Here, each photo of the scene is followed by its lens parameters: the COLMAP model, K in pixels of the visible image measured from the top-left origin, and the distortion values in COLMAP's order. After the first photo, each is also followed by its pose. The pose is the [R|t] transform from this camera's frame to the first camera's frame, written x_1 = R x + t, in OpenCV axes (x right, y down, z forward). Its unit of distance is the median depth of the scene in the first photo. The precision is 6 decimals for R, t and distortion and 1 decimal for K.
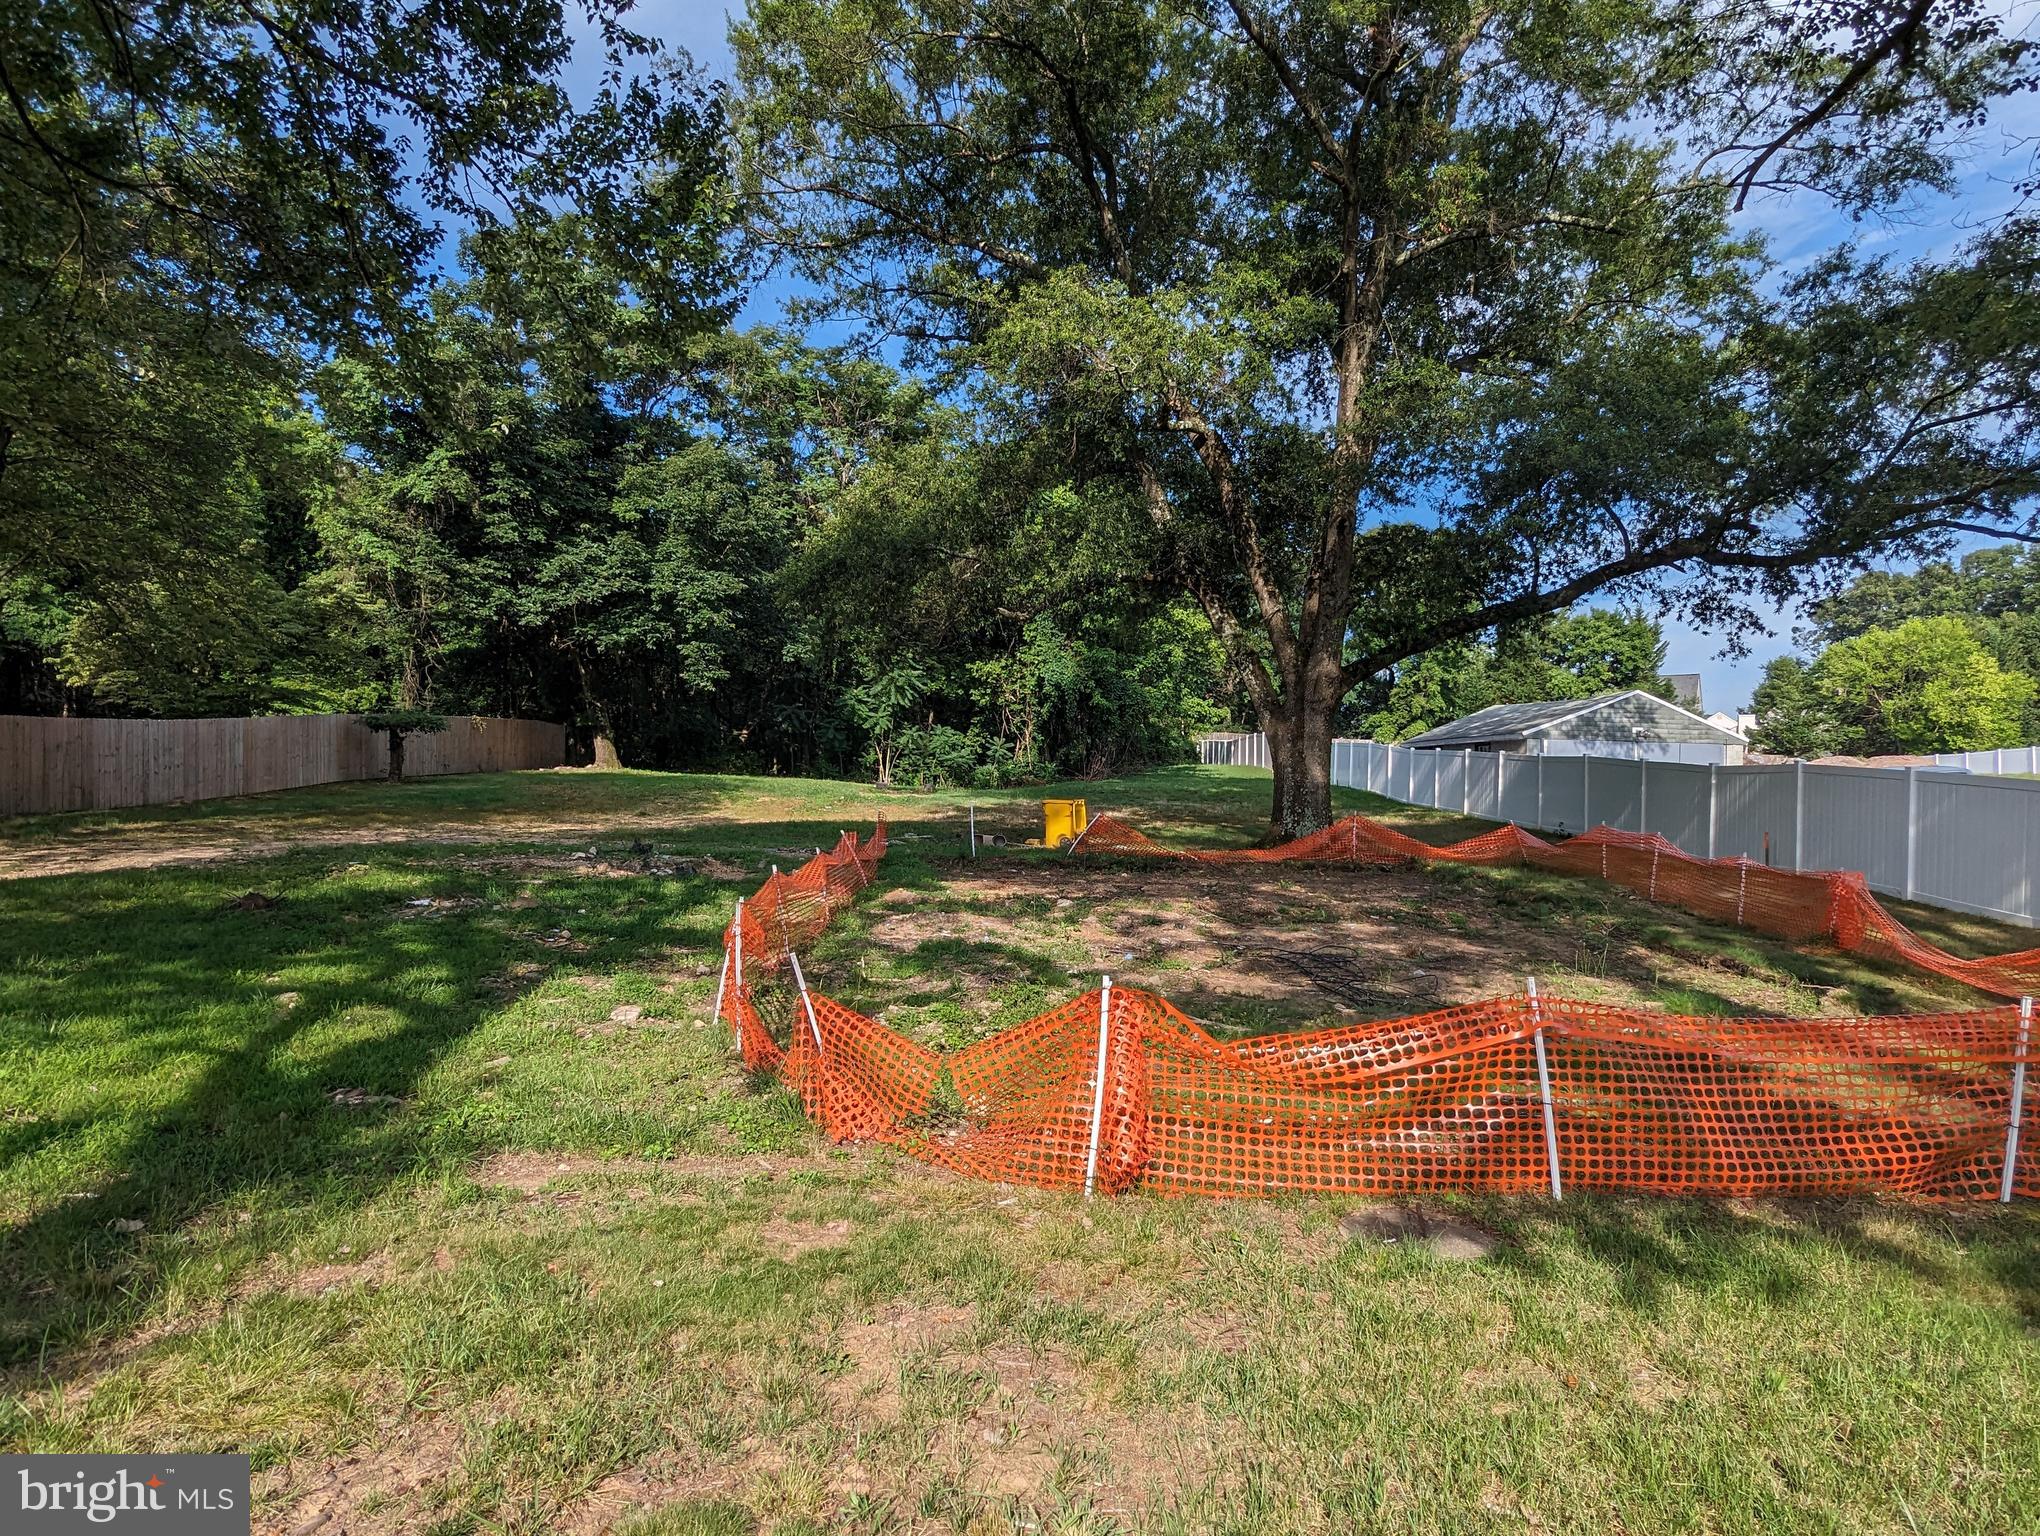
lens RADIAL K [[941.5, 0, 1119.6], [0, 941.5, 765.6], [0, 0, 1]] dist [-0.002065, -0.000079]
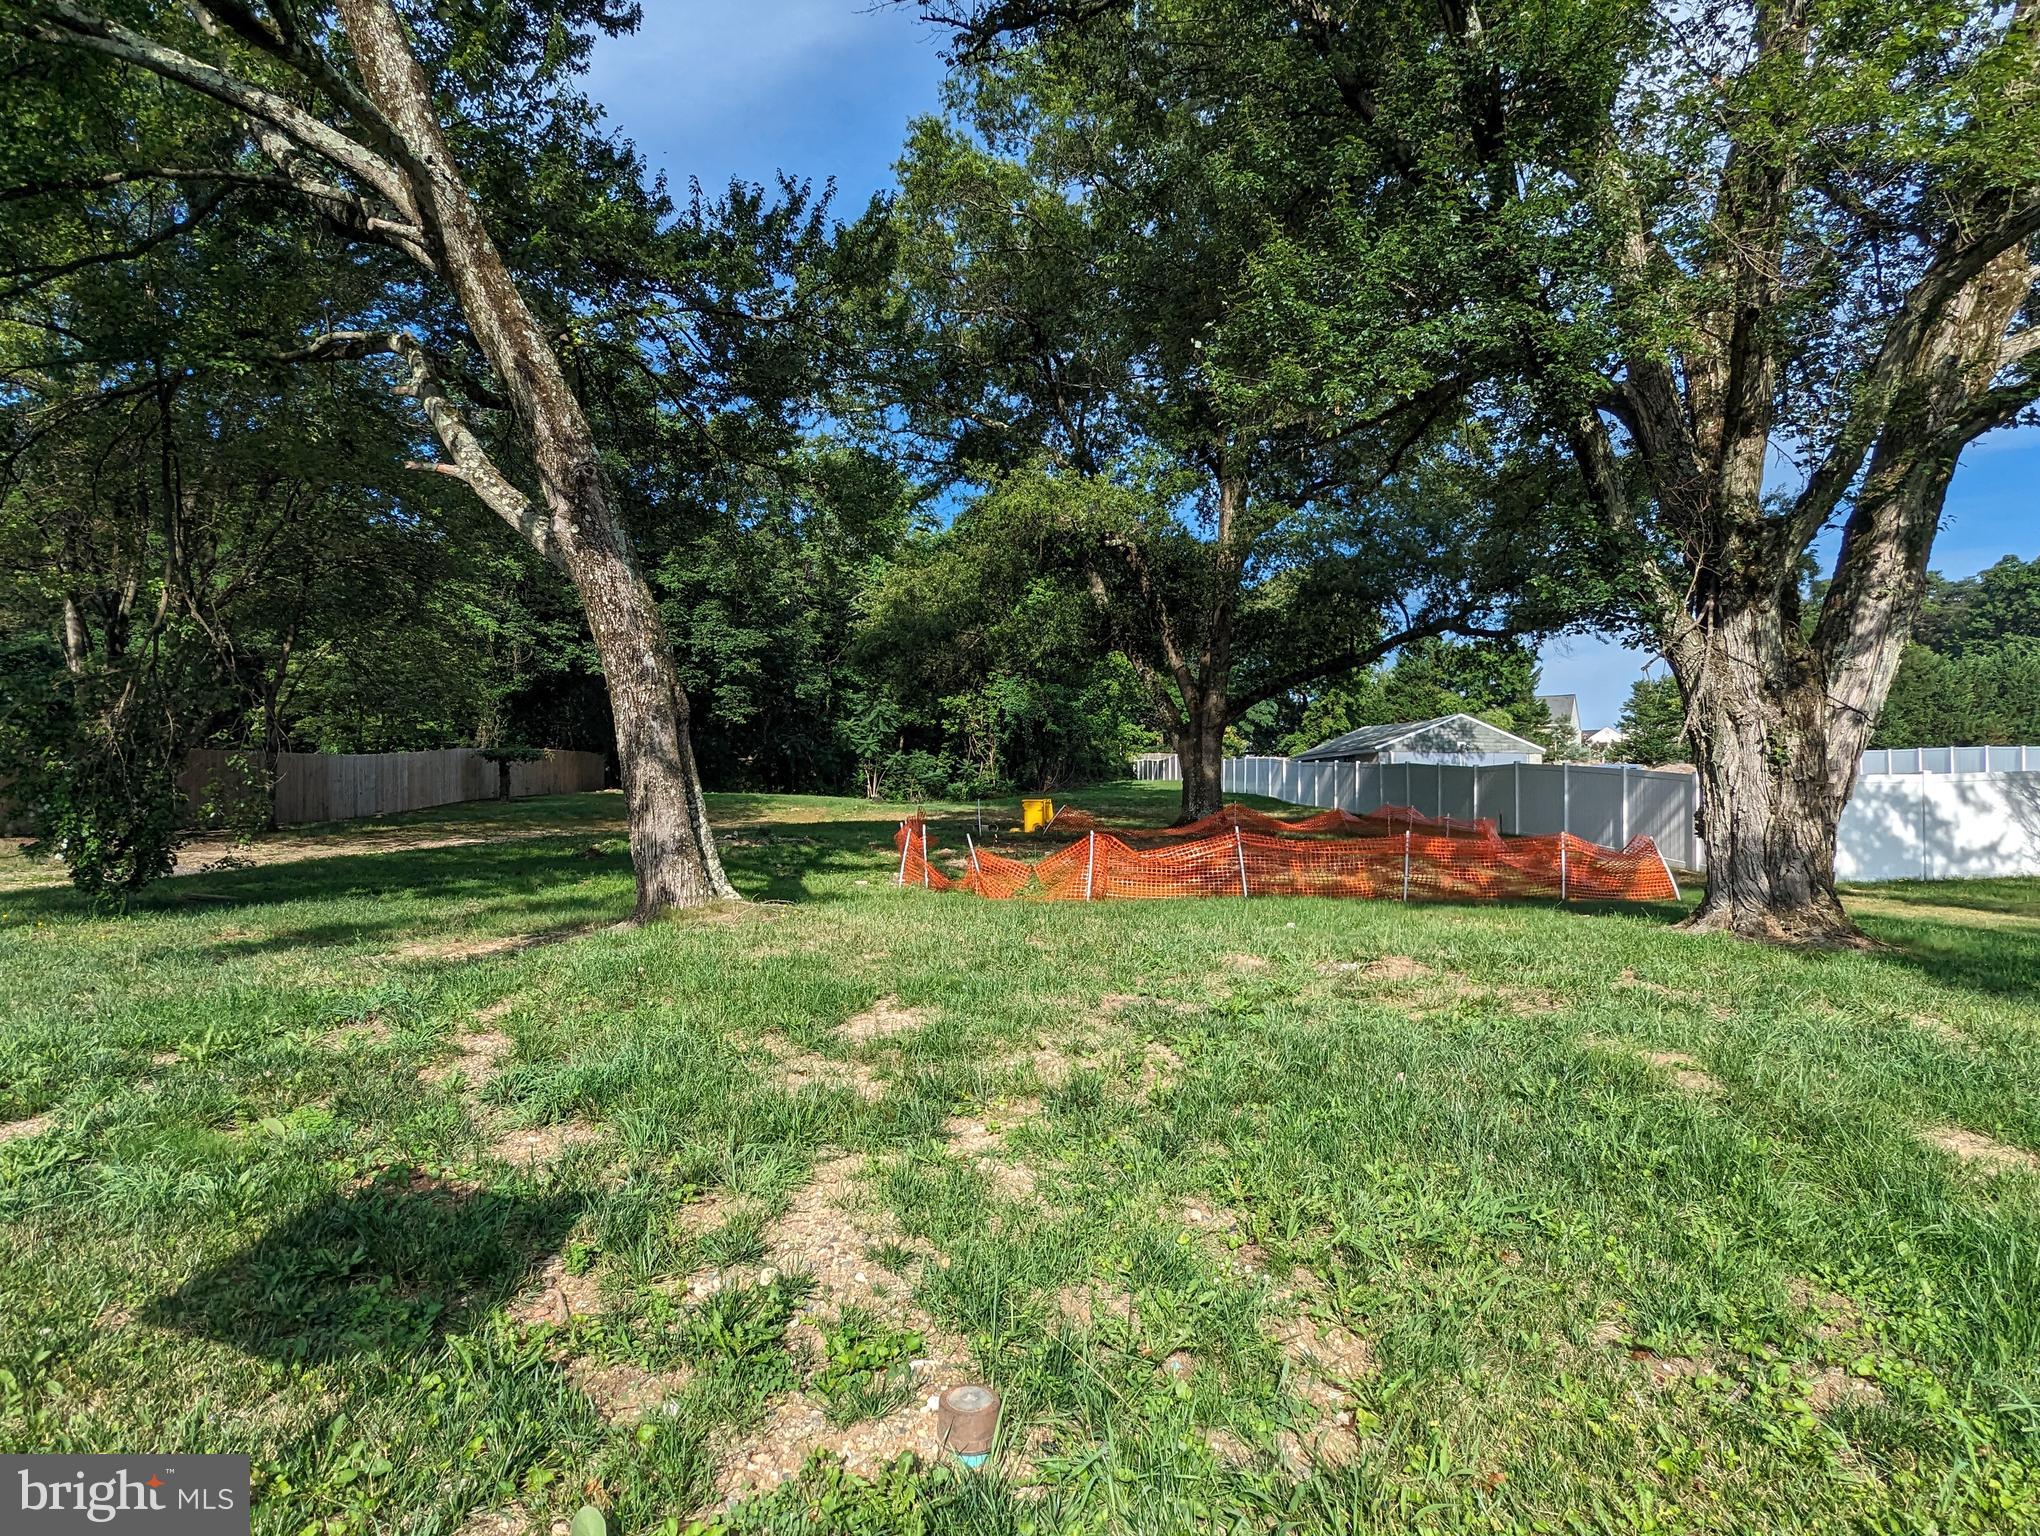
lens RADIAL K [[947.4, 0, 1147.9], [0, 947.4, 715.0], [0, 0, 1]] dist [-0.000254, 0.000324]
pose [[0.995386, -0.014373, 0.094869, -0.013879], [0.021772, 0.996760, -0.077426, 0.013950], [-0.093449, 0.079134, 0.992474, -0.250945]]
